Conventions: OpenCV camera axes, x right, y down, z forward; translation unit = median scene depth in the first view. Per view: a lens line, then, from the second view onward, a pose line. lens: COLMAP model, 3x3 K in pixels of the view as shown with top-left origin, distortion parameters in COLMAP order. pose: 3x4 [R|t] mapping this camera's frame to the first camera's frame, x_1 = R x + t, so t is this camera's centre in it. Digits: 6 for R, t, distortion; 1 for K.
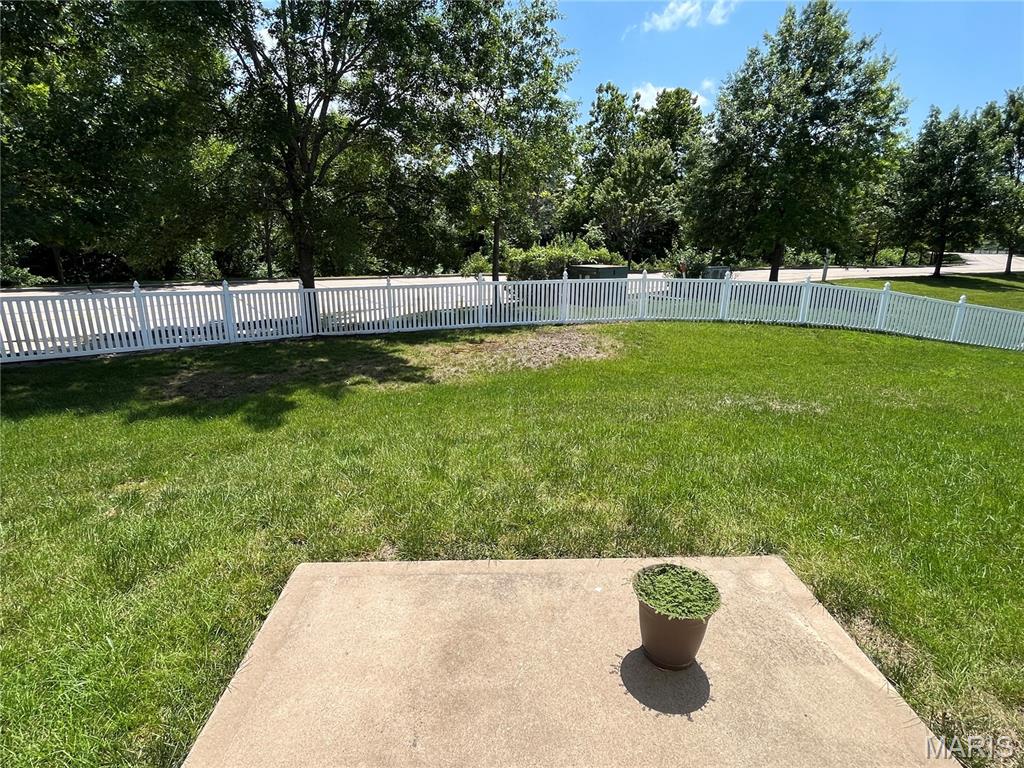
lens RADIAL K [[535.6, 0, 510.5], [0, 535.6, 387.4], [0, 0, 1]] dist [-0.000877, -0.000034]
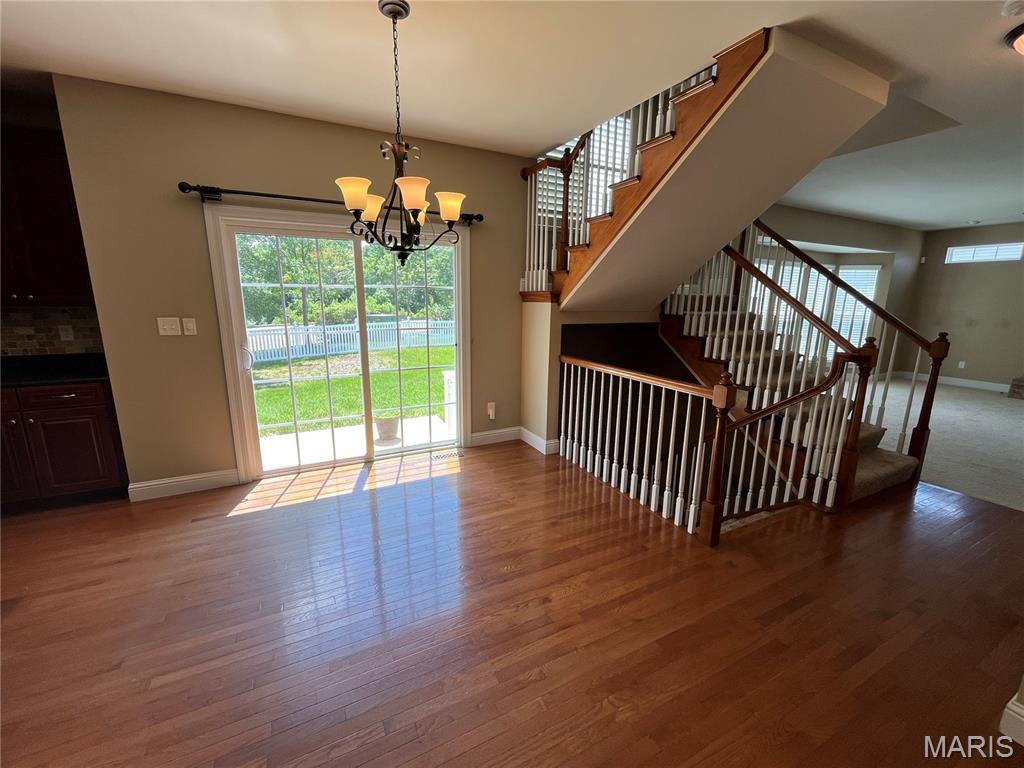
lens RADIAL K [[414.1, 0, 513.7], [0, 414.1, 387.7], [0, 0, 1]] dist [-0.003905, -0.000406]
pose [[0.906431, -0.094169, 0.411722, 0.002737], [0.115033, 0.993018, -0.026130, 0.048342], [-0.406387, 0.071046, 0.910935, -0.190371]]
